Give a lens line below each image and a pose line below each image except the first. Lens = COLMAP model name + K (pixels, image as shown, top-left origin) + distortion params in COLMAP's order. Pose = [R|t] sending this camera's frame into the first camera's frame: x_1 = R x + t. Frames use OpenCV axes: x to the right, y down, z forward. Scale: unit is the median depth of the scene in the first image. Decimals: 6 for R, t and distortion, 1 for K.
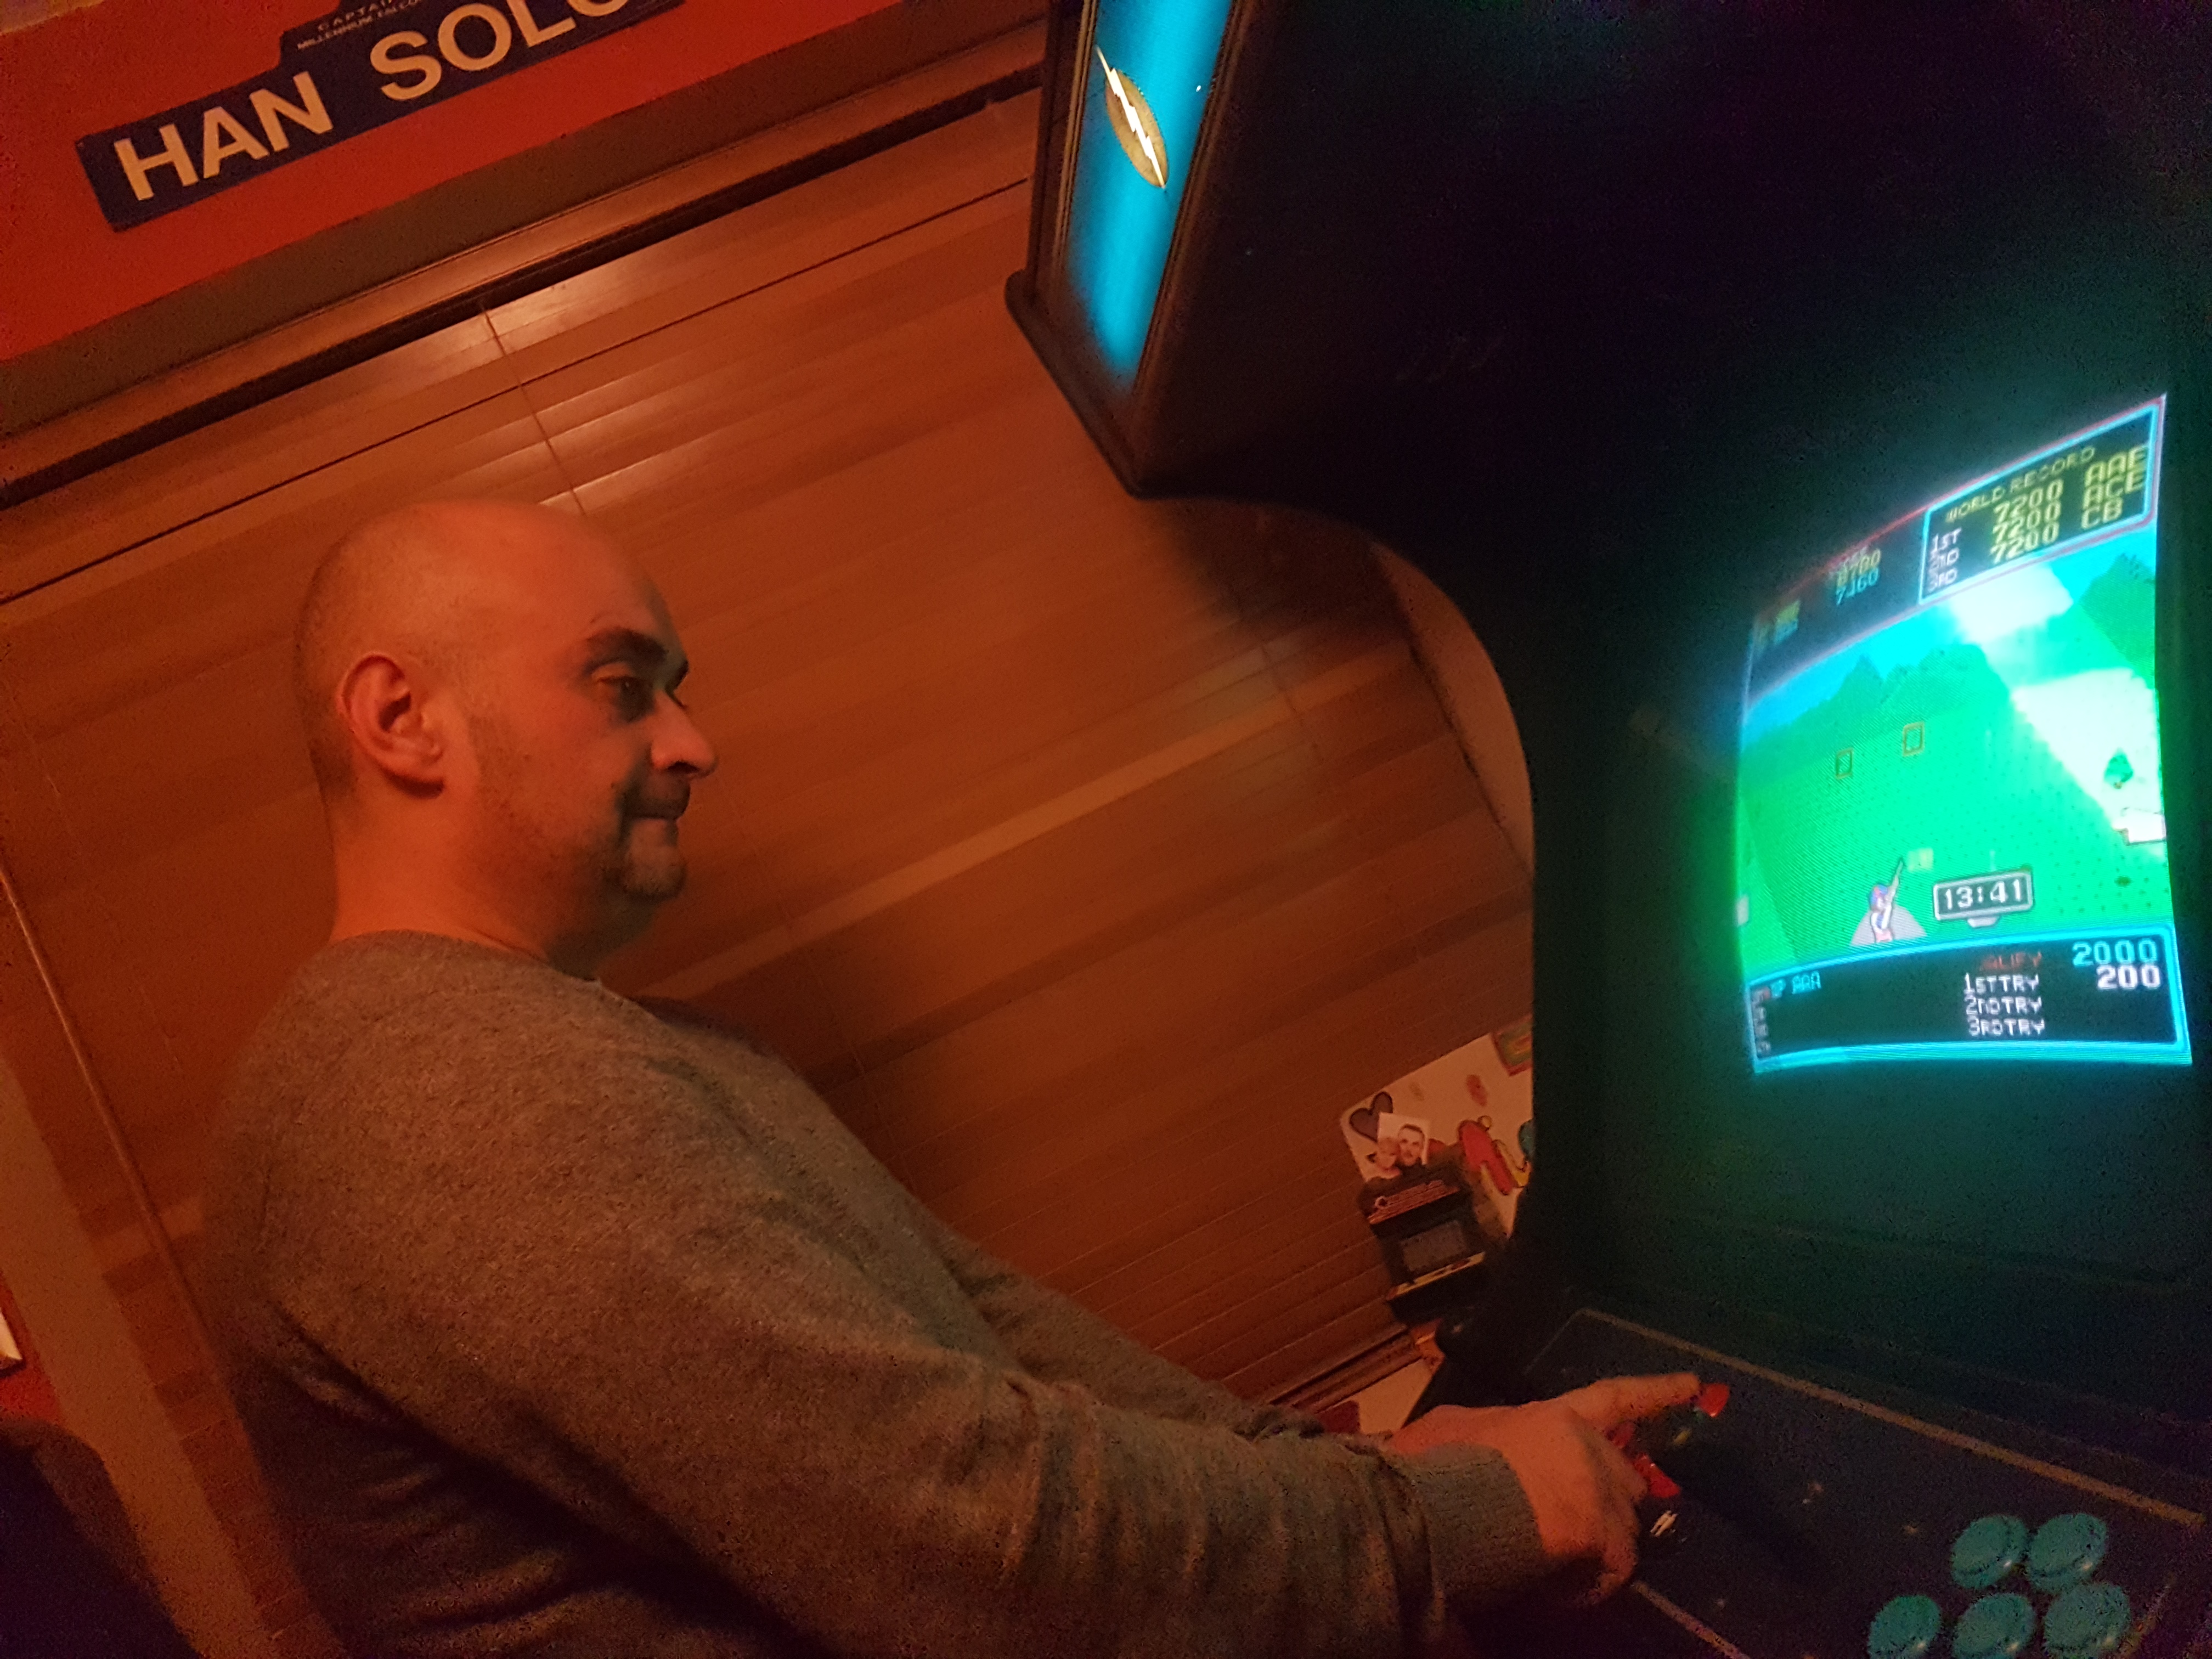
lens RADIAL K [[1722.2, 0, 1137.0], [0, 1722.2, 854.0], [0, 0, 1]] dist [0.064294, -0.122987]
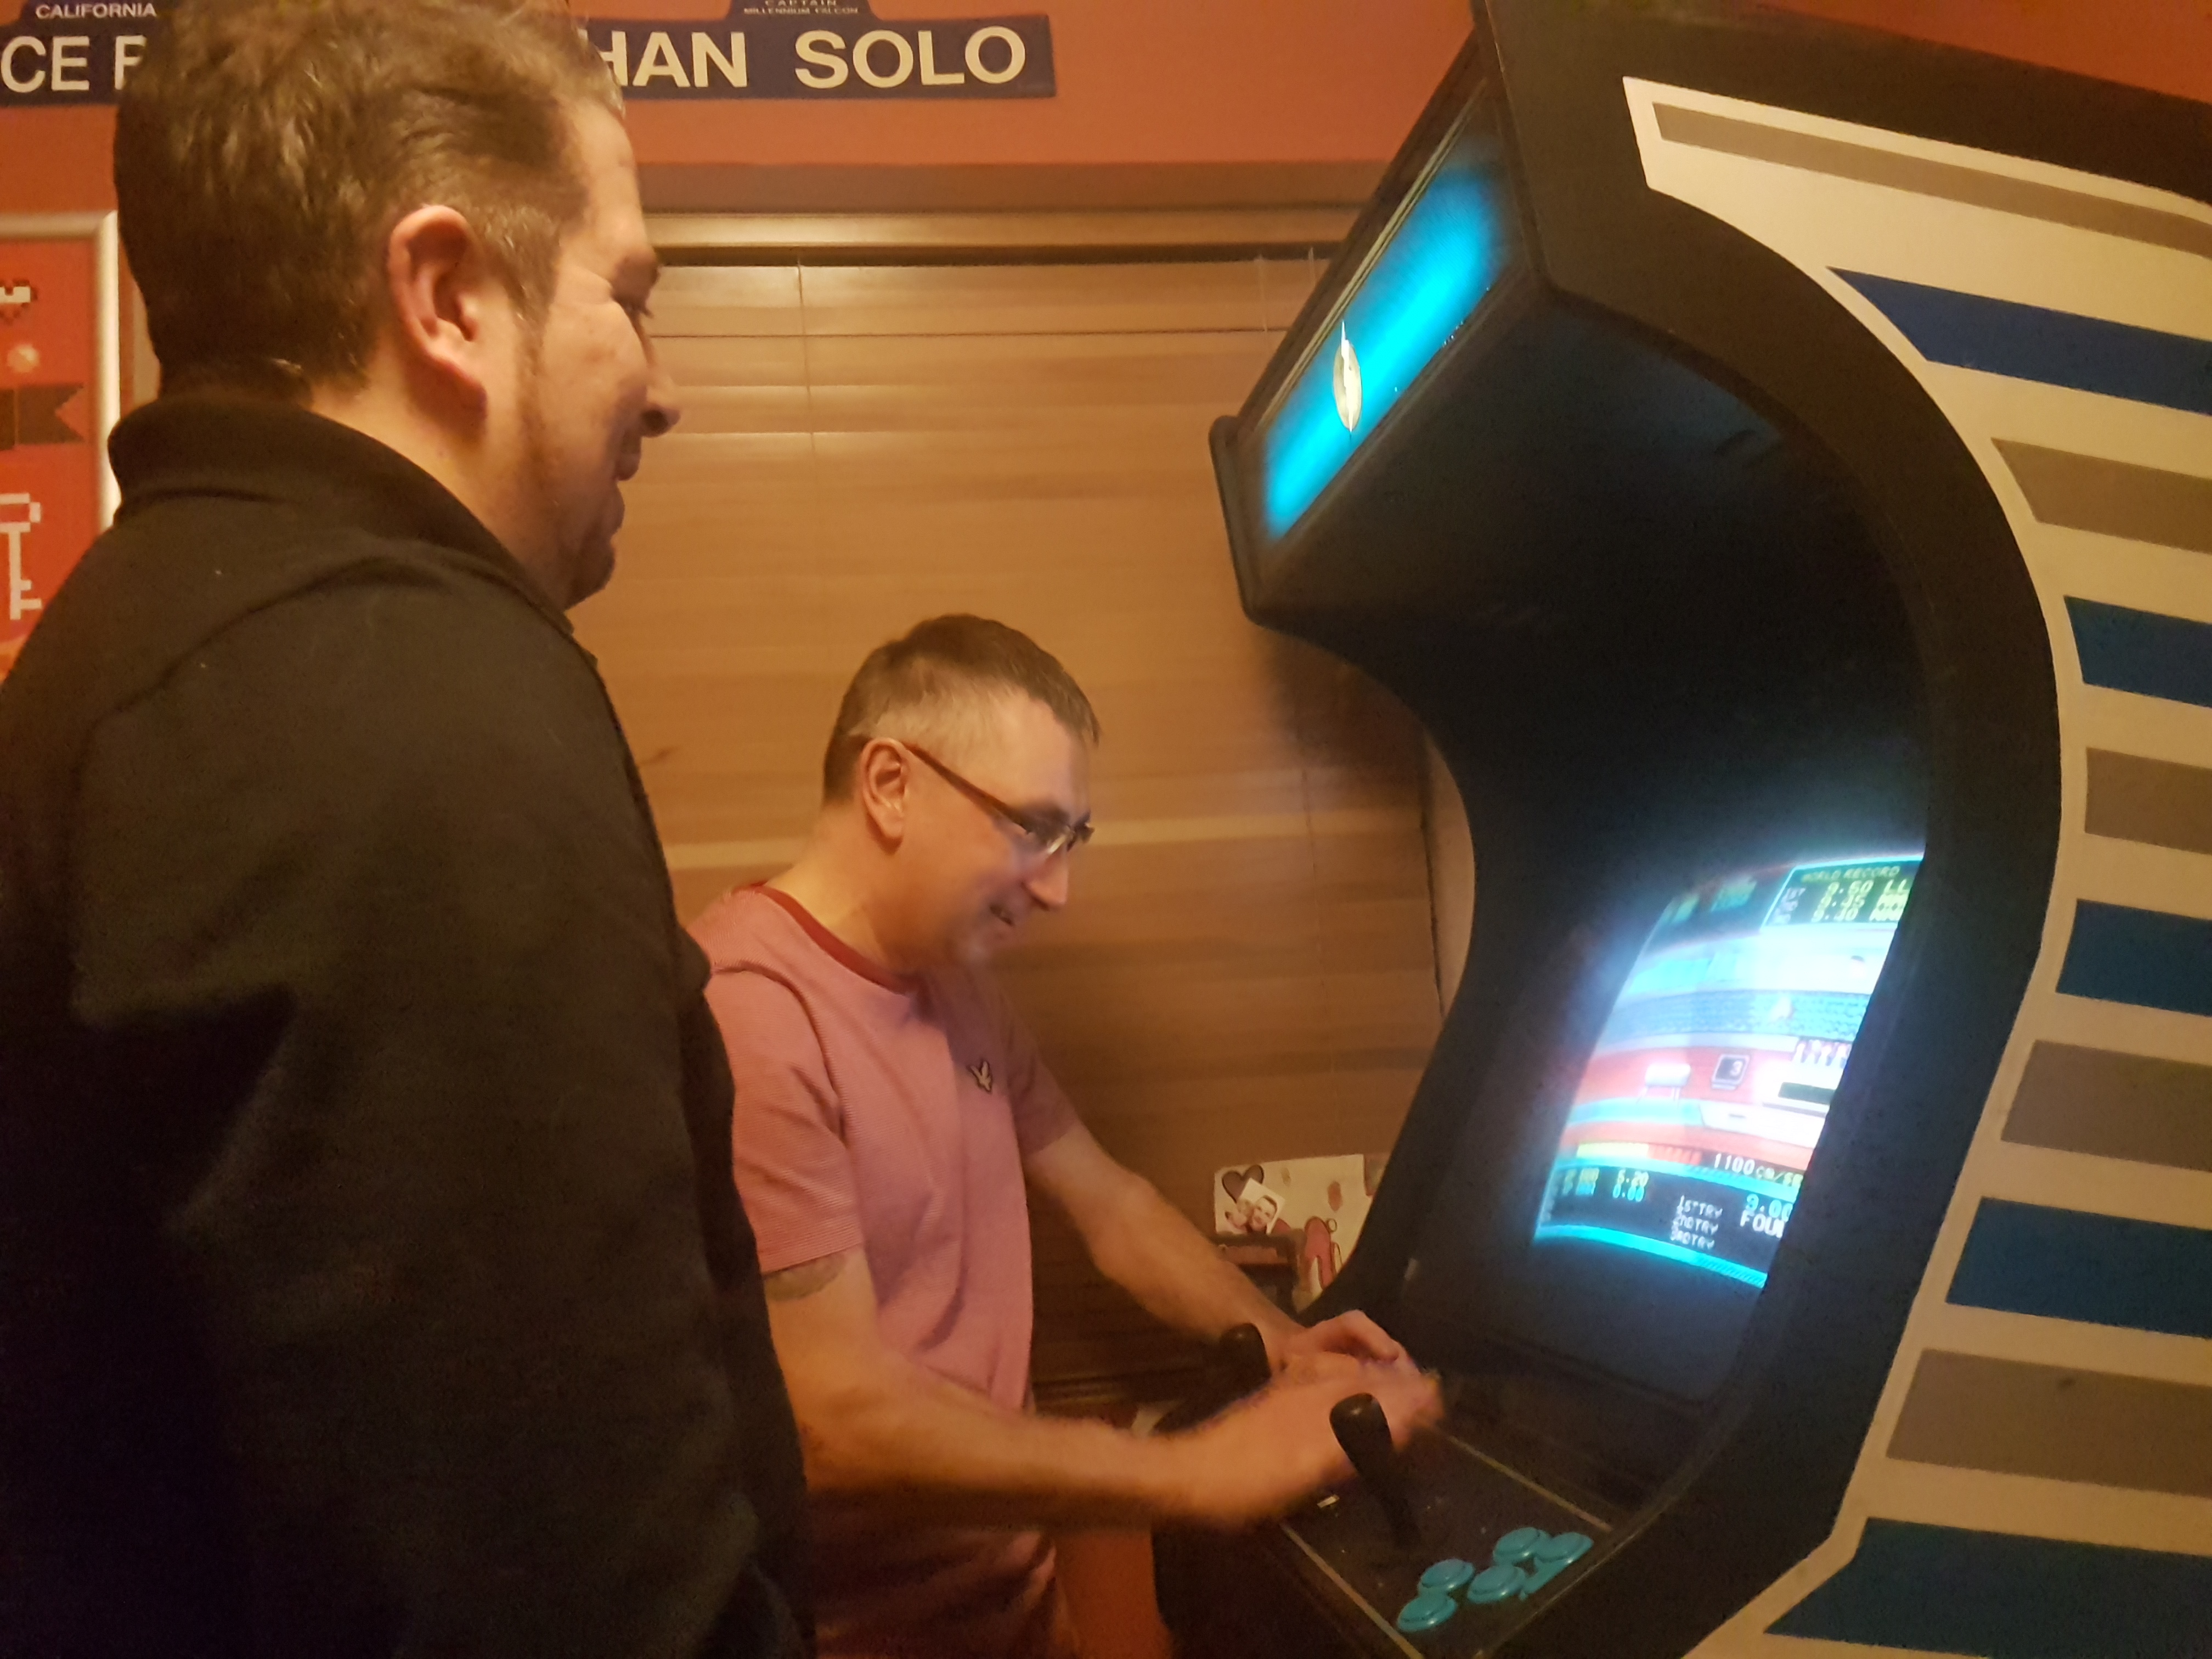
lens RADIAL K [[1905.8, 0, 1106.0], [0, 1905.8, 829.5], [0, 0, 1]] dist [0.175838, -0.337264]
pose [[0.927001, 0.374049, -0.027491, -0.001863], [-0.374925, 0.926131, -0.041384, 0.022366], [0.009981, 0.048670, 0.998765, -0.324758]]
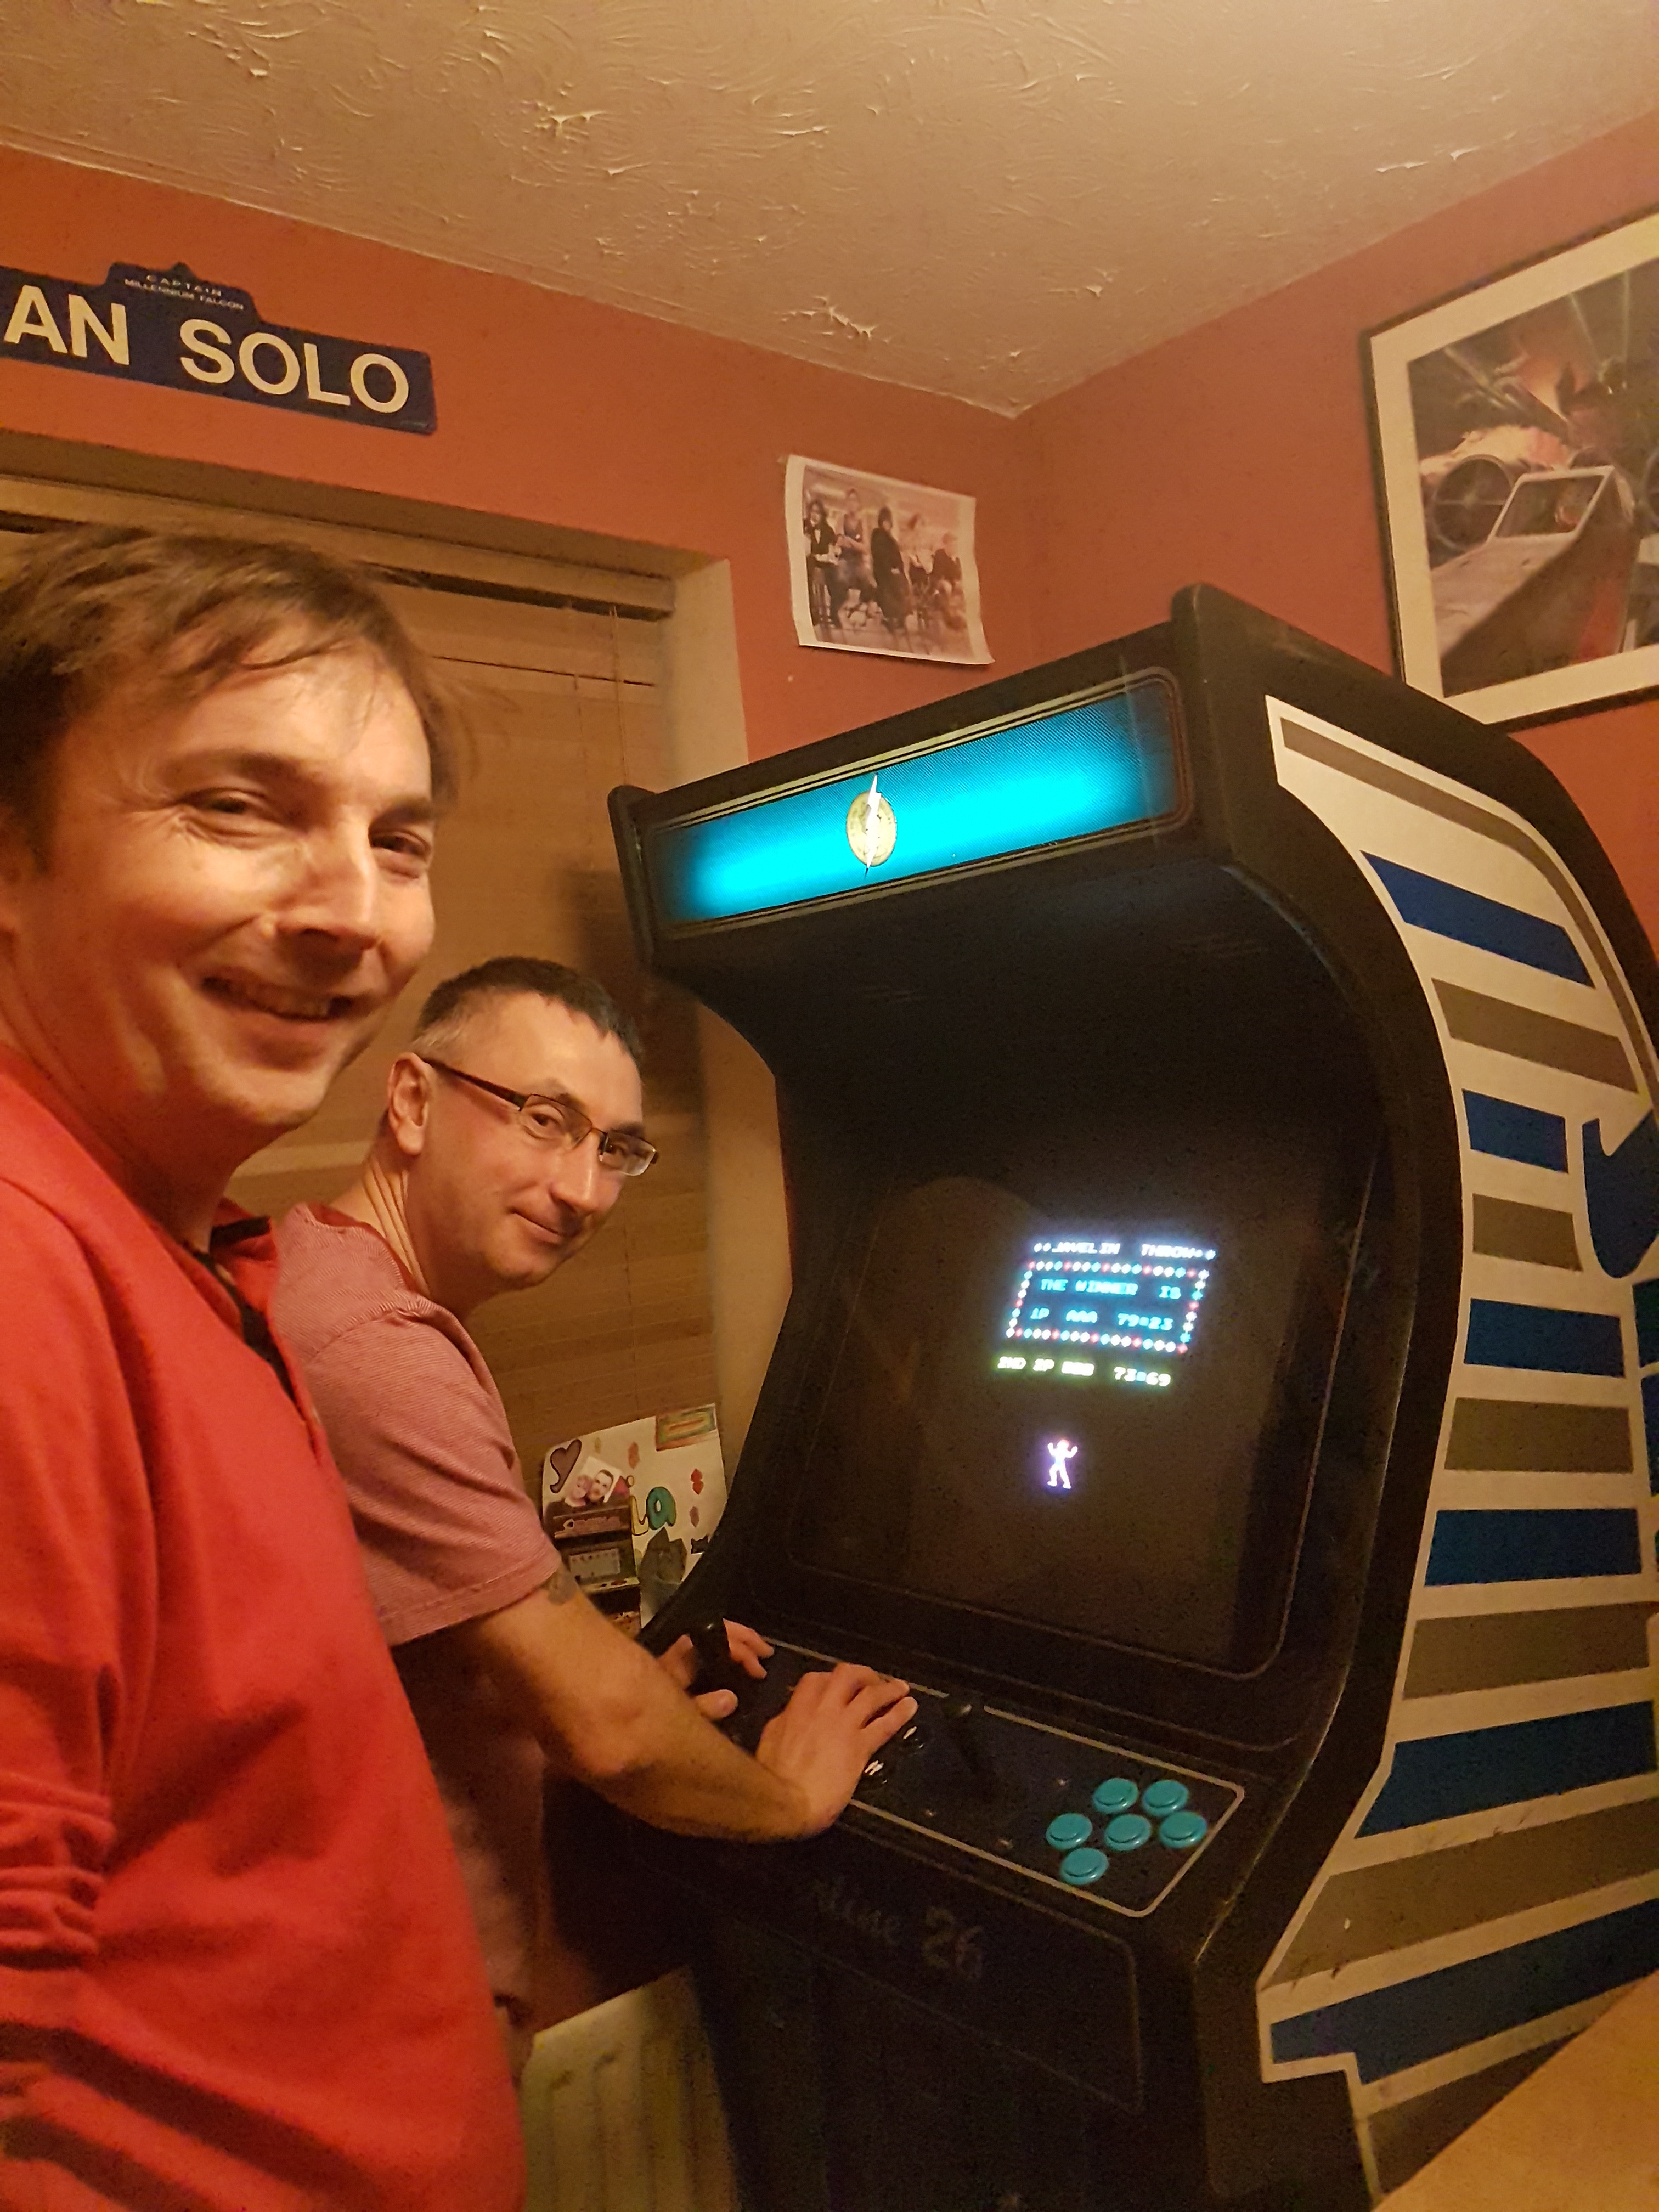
lens RADIAL K [[1716.9, 0, 834.4], [0, 1716.9, 1079.4], [0, 0, 1]] dist [0.141546, -0.224851]
pose [[0.779675, 0.379986, 0.497713, -0.499981], [-0.334760, 0.924652, -0.181533, 0.064082], [-0.529192, -0.025078, 0.848132, -0.221905]]
